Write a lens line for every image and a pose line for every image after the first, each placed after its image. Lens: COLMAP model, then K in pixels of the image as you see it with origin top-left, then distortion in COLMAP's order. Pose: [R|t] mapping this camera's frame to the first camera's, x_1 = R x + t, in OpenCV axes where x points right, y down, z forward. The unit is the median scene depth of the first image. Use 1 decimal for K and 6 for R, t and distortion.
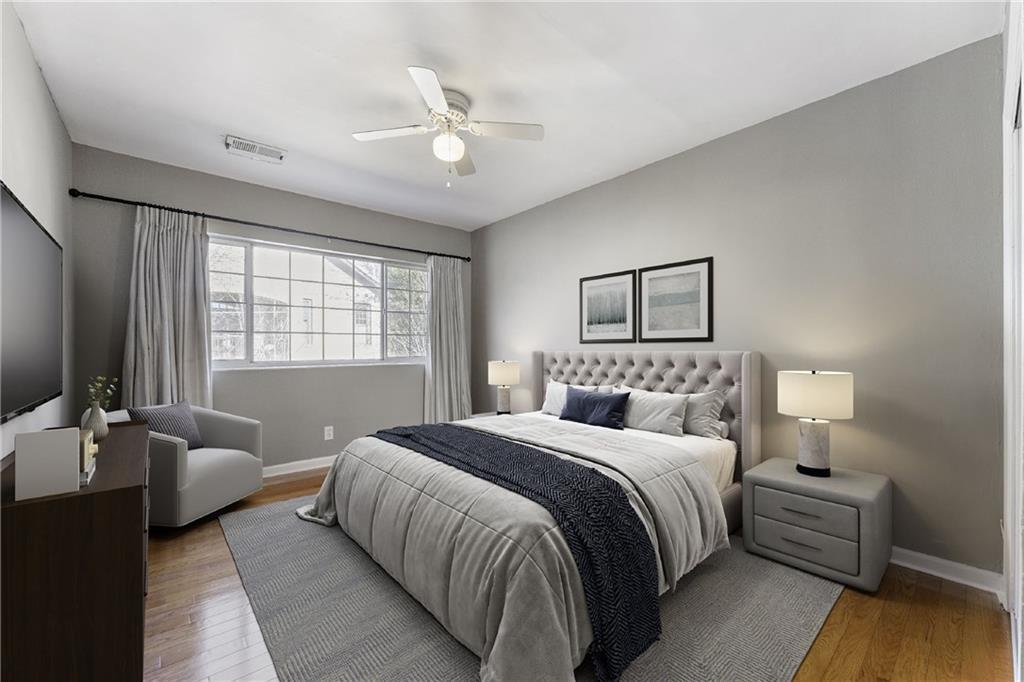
lens RADIAL K [[413.4, 0, 508.1], [0, 413.4, 348.1], [0, 0, 1]] dist [-0.000639, -0.000345]
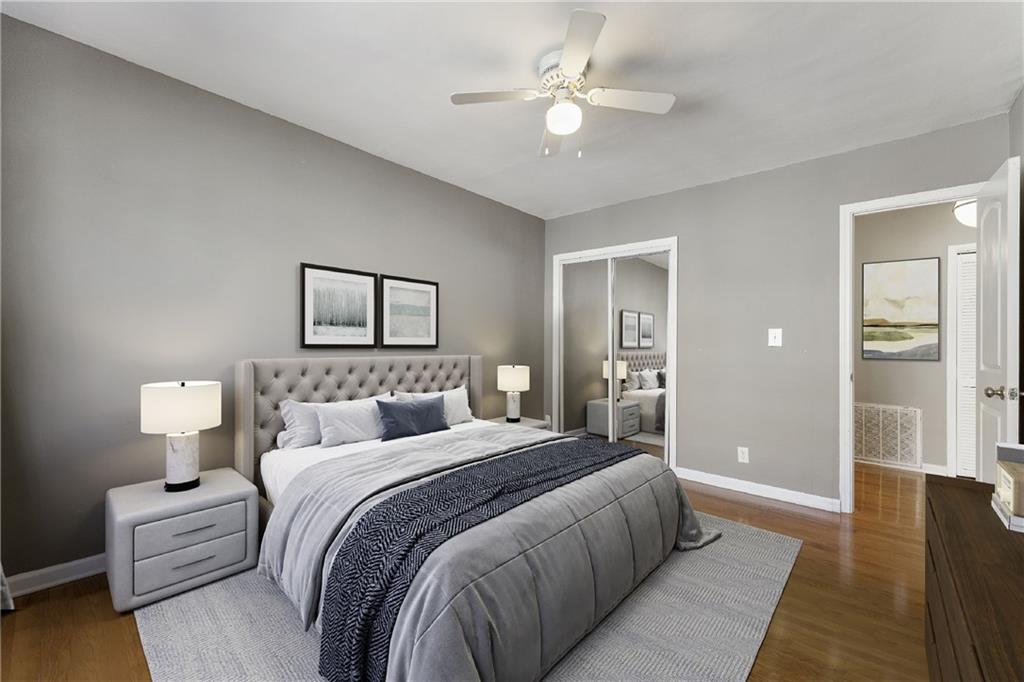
lens RADIAL K [[383.5, 0, 509.0], [0, 383.5, 337.2], [0, 0, 1]] dist [-0.000689, -0.000099]
pose [[-0.086342, 0.048290, 0.995095, -0.601144], [0.018522, 0.998730, -0.046859, 0.007758], [-0.996093, 0.014385, -0.087127, 0.755109]]
